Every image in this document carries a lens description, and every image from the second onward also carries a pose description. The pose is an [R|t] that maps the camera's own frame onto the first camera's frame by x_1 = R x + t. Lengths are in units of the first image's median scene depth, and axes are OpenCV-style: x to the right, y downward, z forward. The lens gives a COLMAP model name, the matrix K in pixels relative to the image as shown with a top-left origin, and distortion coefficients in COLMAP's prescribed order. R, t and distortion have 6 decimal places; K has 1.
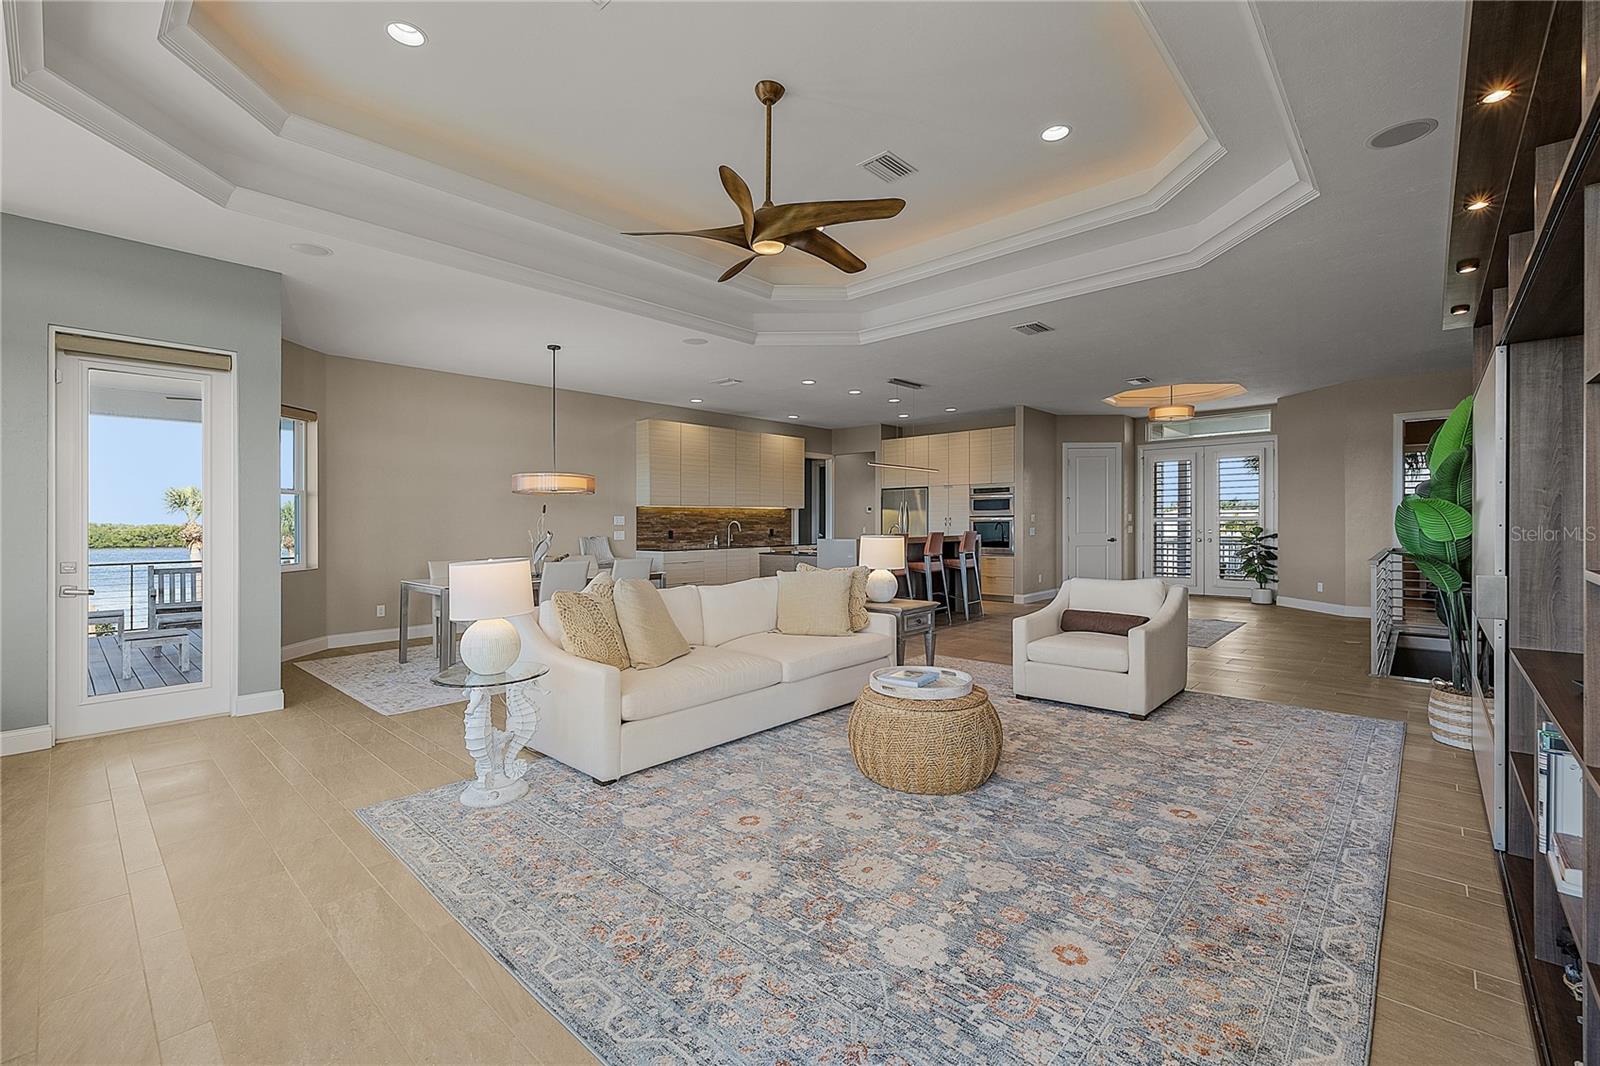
lens RADIAL K [[684.0, 0, 803.5], [0, 684.0, 528.4], [0, 0, 1]] dist [0.000348, 0.000216]
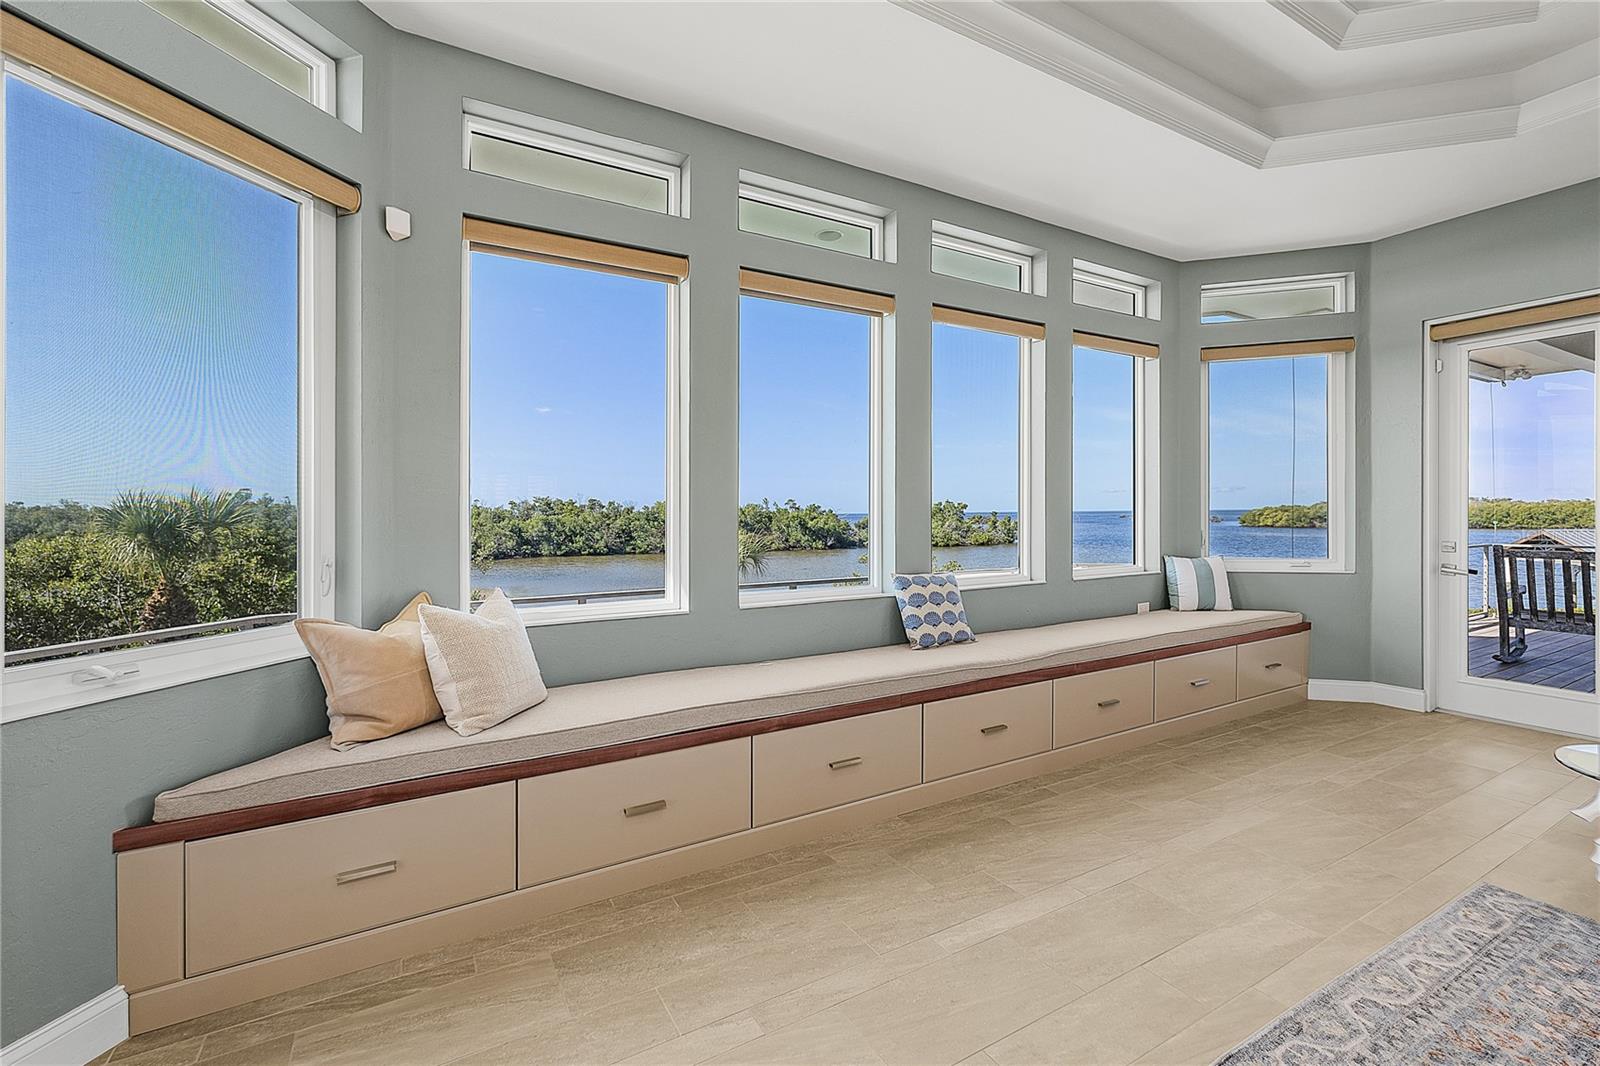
lens RADIAL K [[686.2, 0, 798.5], [0, 686.2, 515.1], [0, 0, 1]] dist [-0.001029, 0.000372]
pose [[-0.304039, 0.011846, -0.952586, 0.094574], [0.004441, 0.999929, 0.011017, -0.003332], [0.952649, -0.000881, -0.304070, 0.156966]]
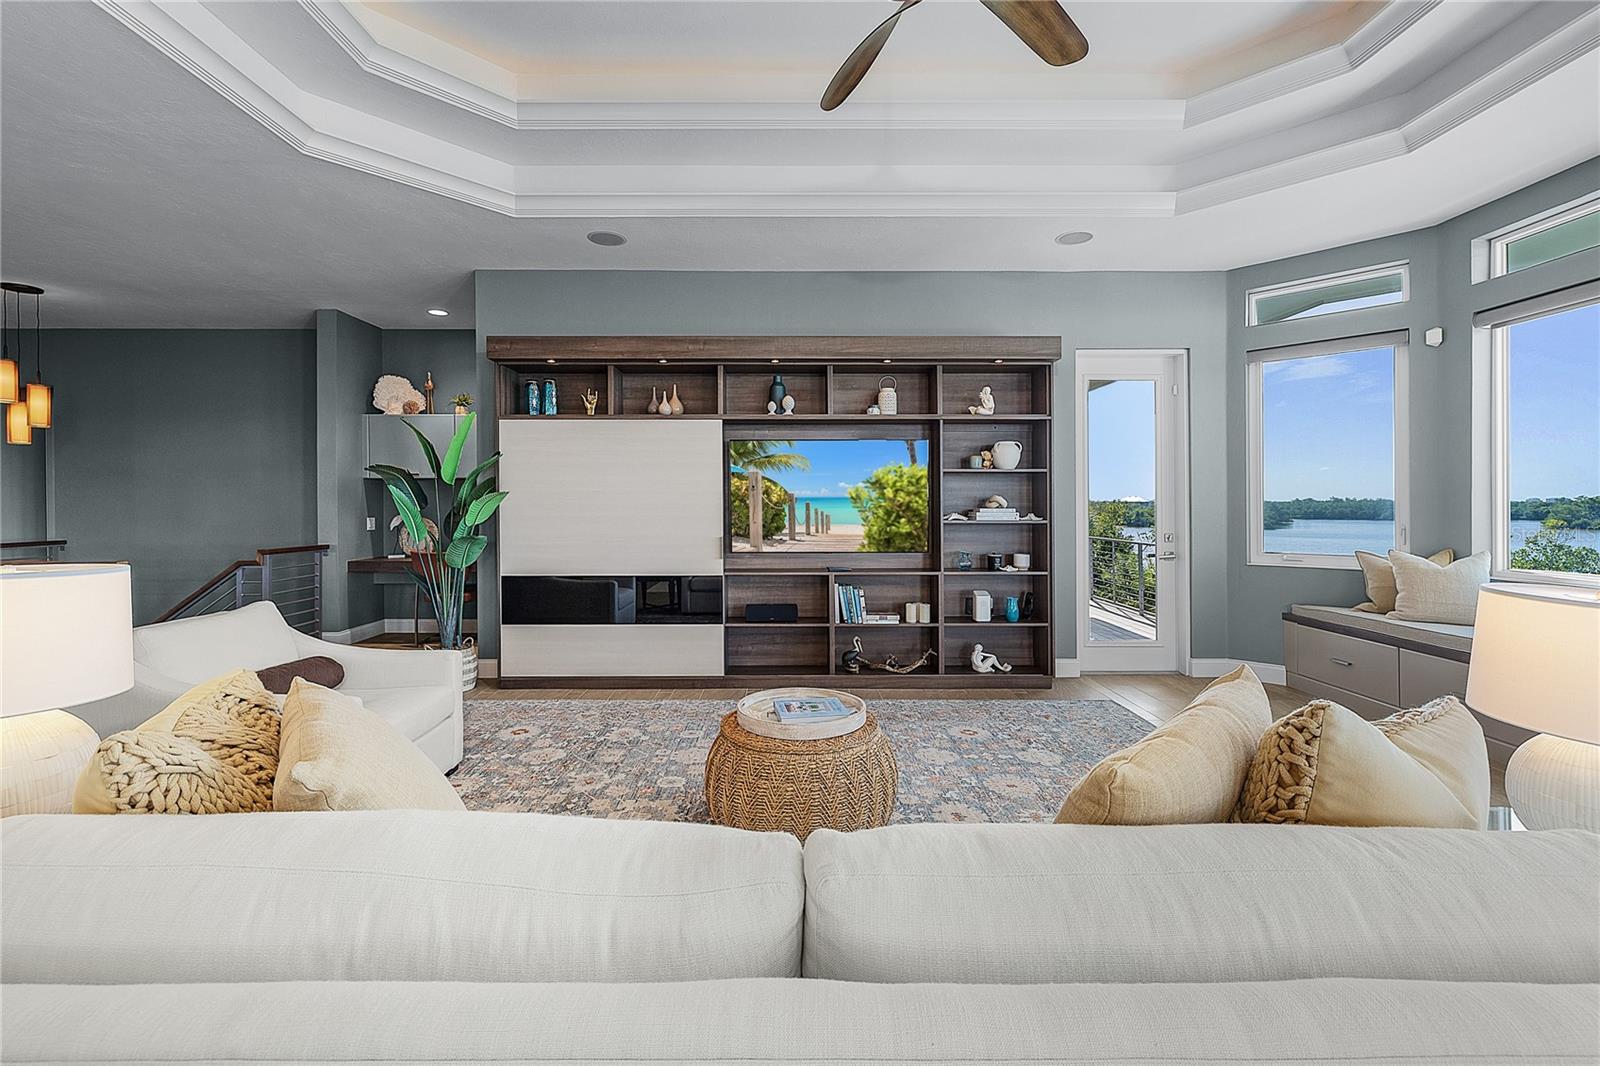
lens RADIAL K [[695.6, 0, 785.8], [0, 695.6, 502.4], [0, 0, 1]] dist [-0.001105, 0.000040]
pose [[-0.674323, 0.011121, 0.738353, -0.144307], [0.011504, 0.999923, -0.004554, -0.004628], [-0.738347, 0.005423, -0.674400, 0.543519]]
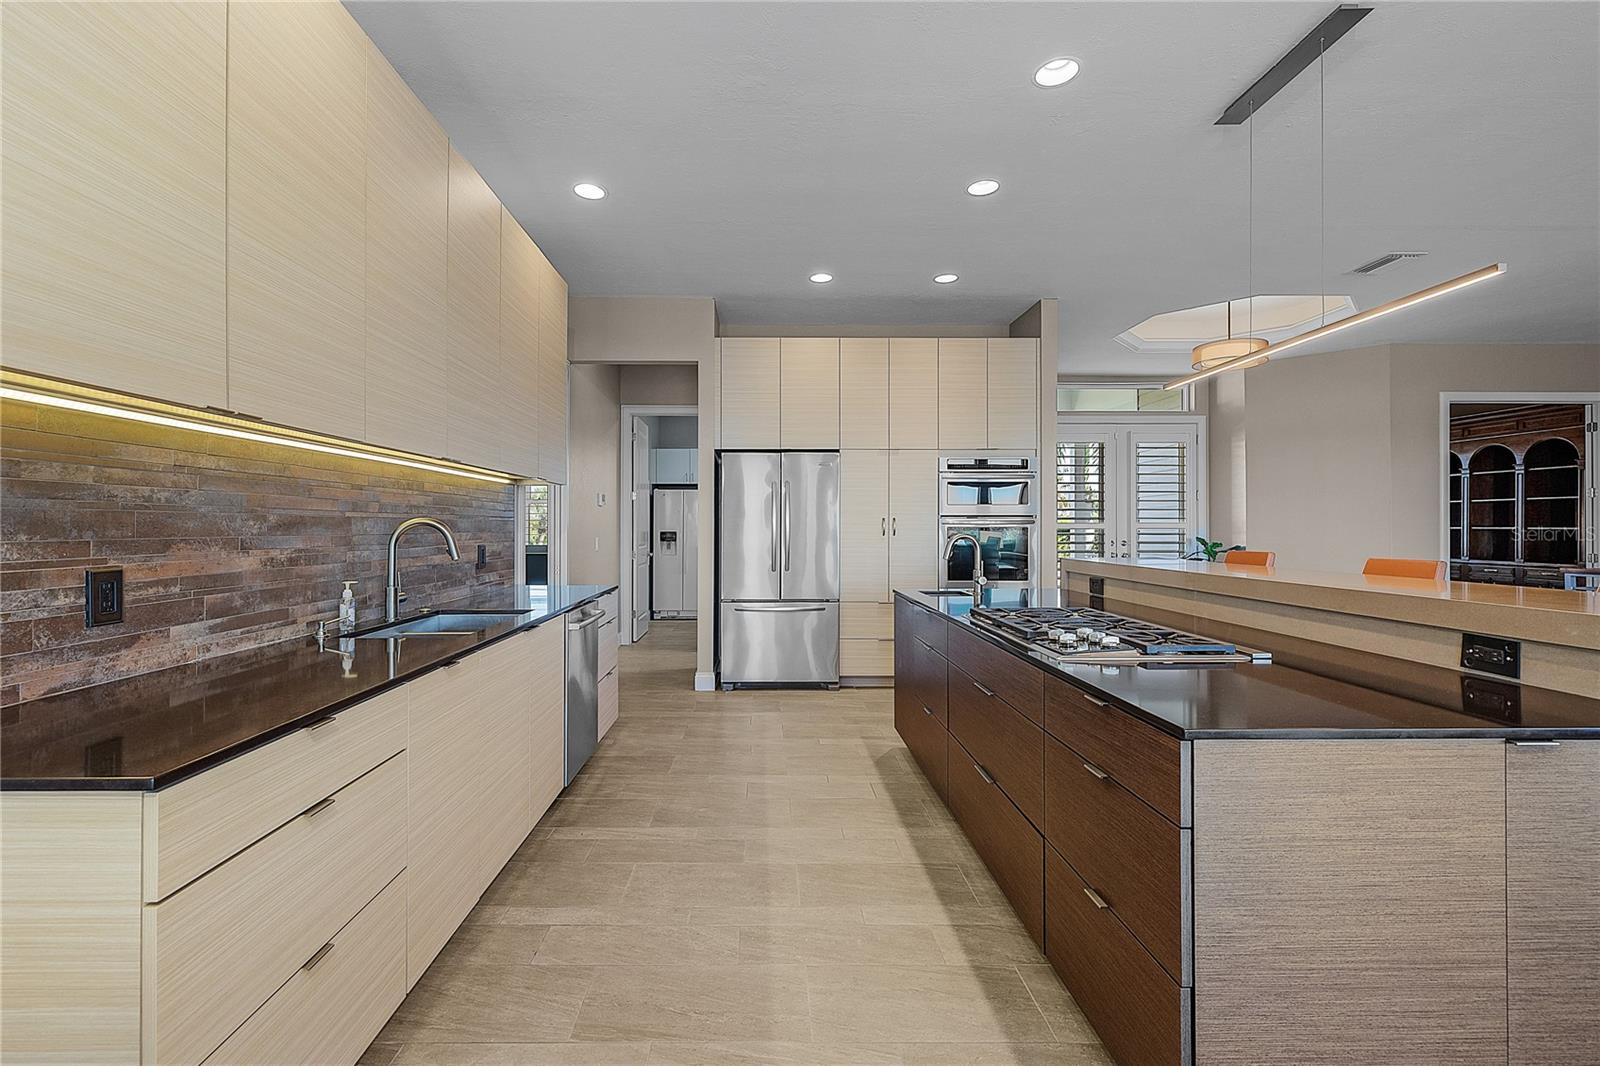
lens RADIAL K [[689.6, 0, 761.8], [0, 689.6, 529.6], [0, 0, 1]] dist [-0.000005, 0.000016]
pose [[0.740238, 0.005103, 0.672325, -0.196037], [0.000134, 0.999970, -0.007738, -0.004942], [-0.672345, 0.005818, 0.740215, 0.815512]]
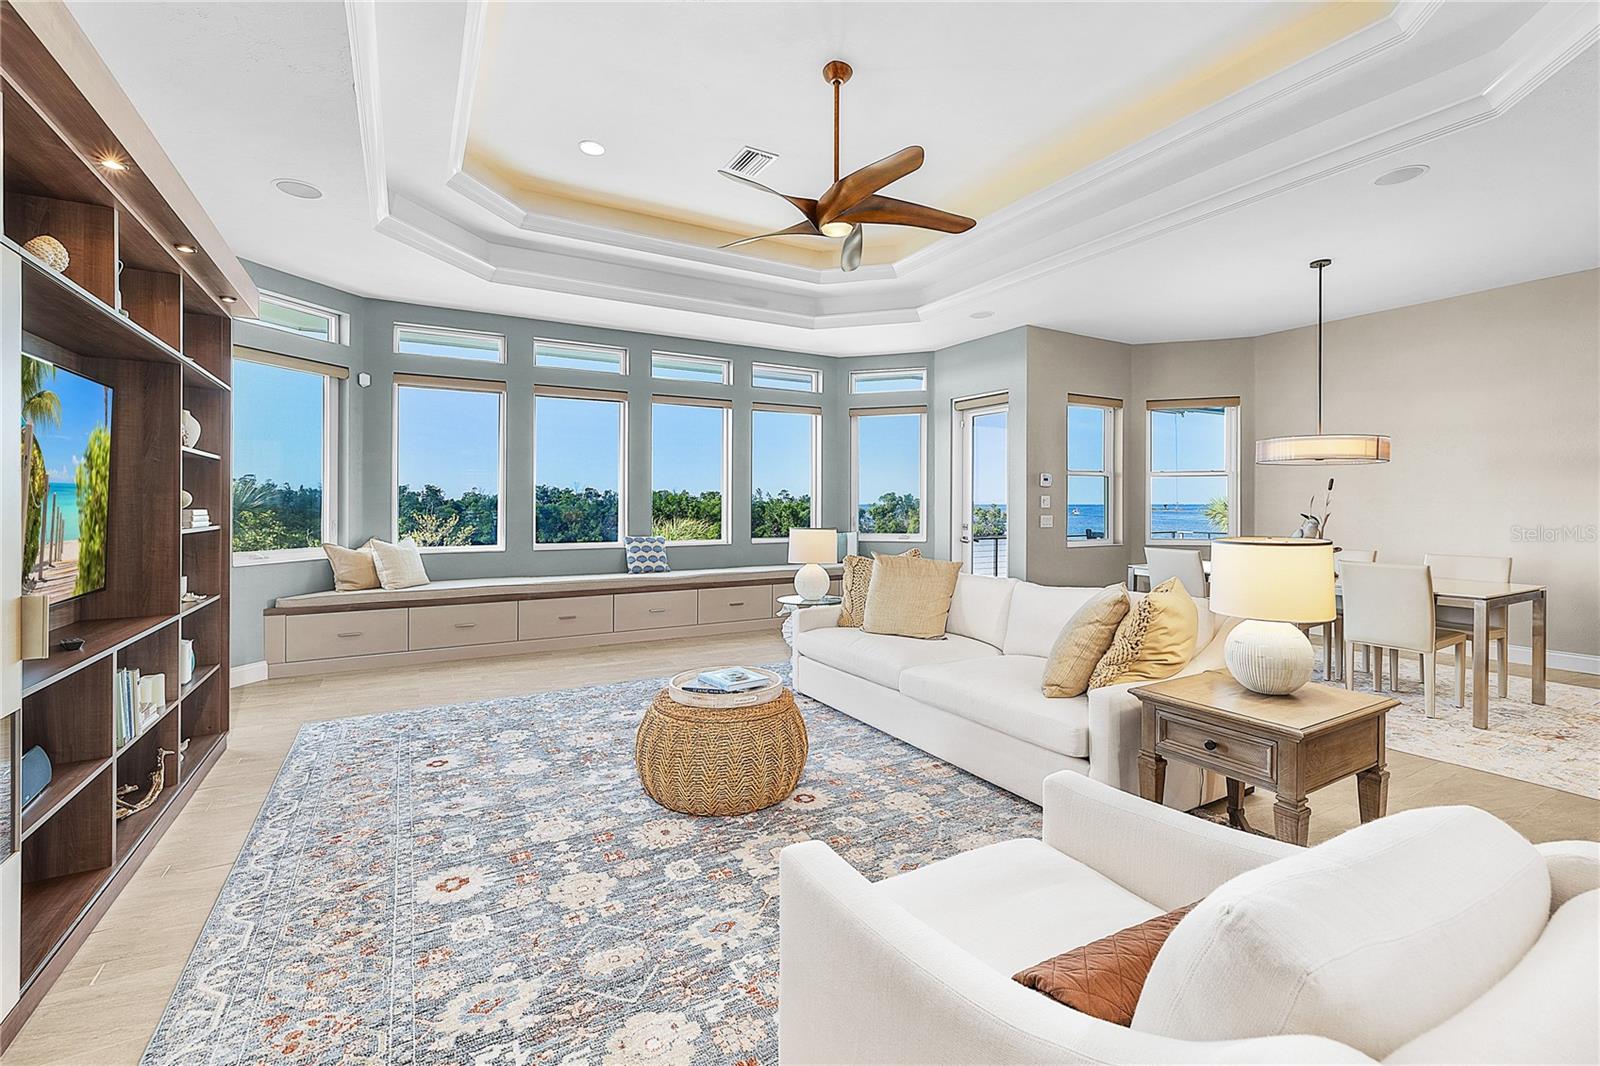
lens RADIAL K [[689.6, 0, 799.0], [0, 689.6, 511.8], [0, 0, 1]] dist [0.001806, 0.000714]
pose [[-0.308356, 0.017882, -0.951103, 0.348078], [-0.004801, 0.999781, 0.020353, -0.008135], [0.951259, 0.010843, -0.308203, 0.477999]]
